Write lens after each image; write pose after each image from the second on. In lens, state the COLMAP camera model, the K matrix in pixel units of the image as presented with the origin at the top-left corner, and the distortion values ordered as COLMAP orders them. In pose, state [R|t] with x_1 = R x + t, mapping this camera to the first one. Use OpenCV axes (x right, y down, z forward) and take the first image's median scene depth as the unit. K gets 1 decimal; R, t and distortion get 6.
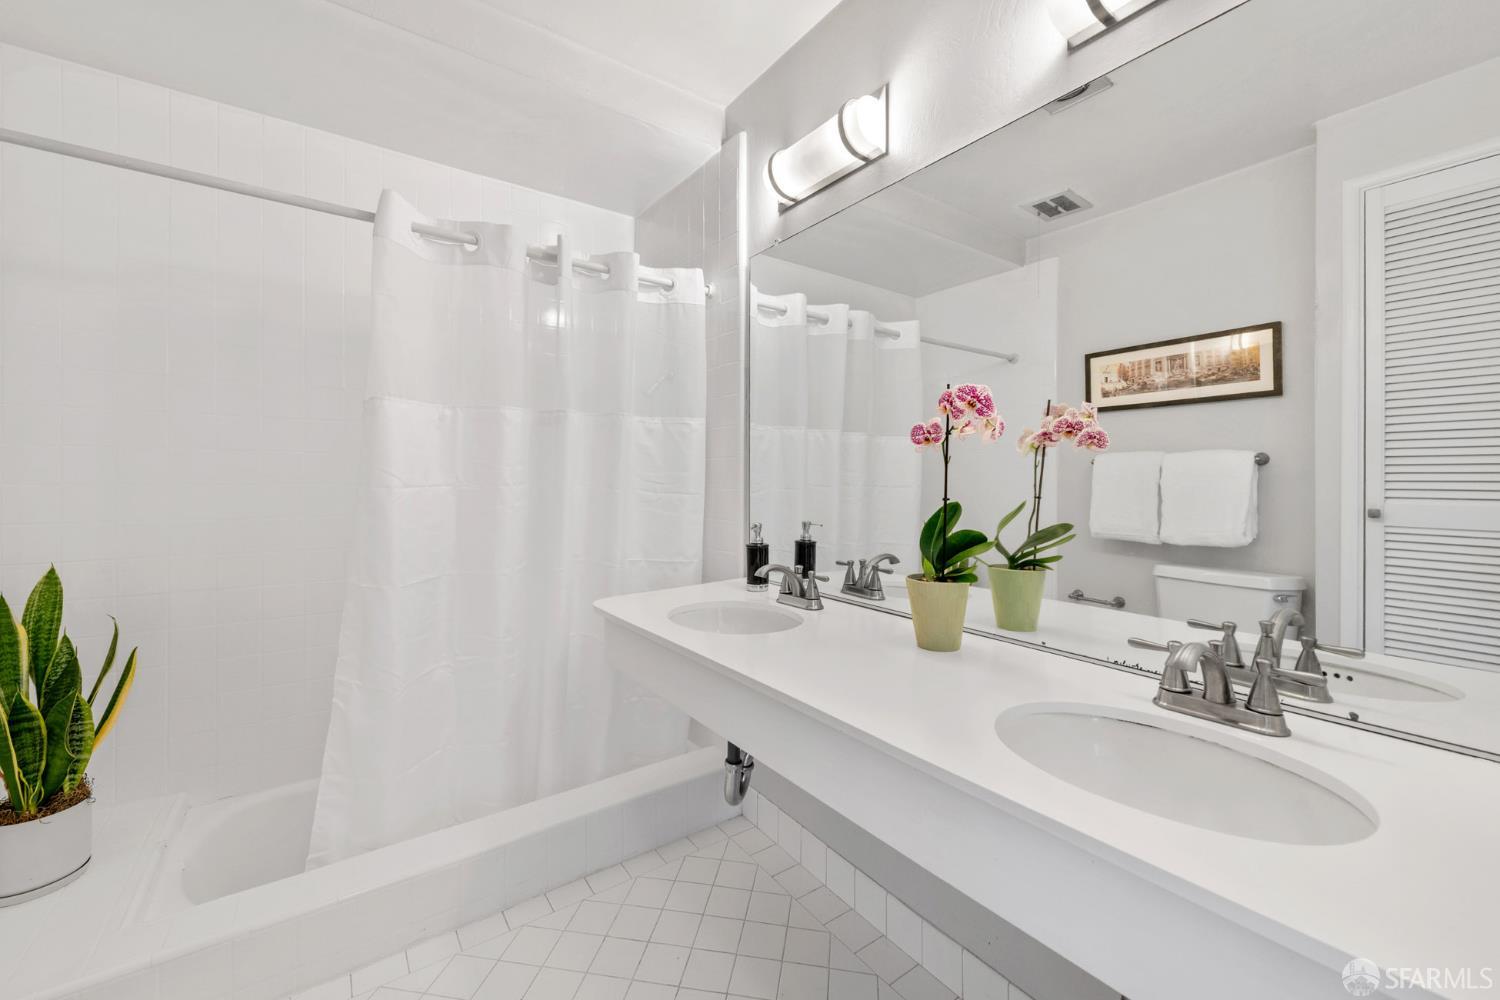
lens RADIAL K [[604.4, 0, 754.7], [0, 604.4, 491.8], [0, 0, 1]] dist [0.012712, -0.003950]
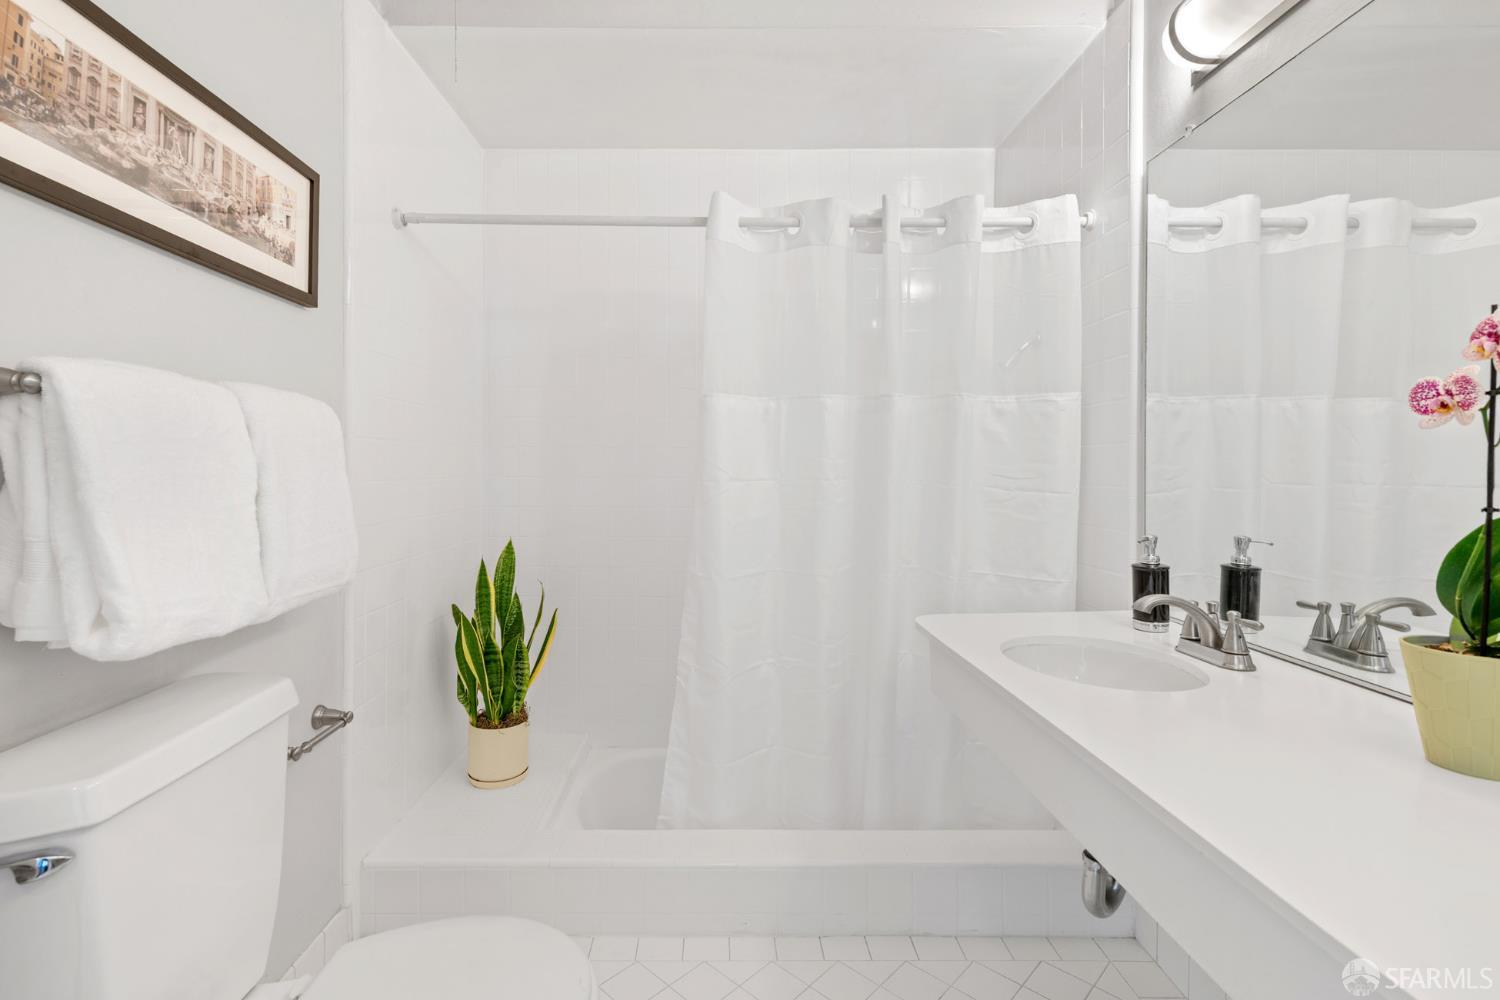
lens RADIAL K [[716.6, 0, 745.9], [0, 716.6, 488.9], [0, 0, 1]] dist [0.010034, -0.002284]
pose [[0.806534, 0.014010, -0.591022, 0.127960], [-0.011913, 0.999901, 0.007445, -0.003477], [0.591068, 0.001036, 0.806621, 0.041284]]
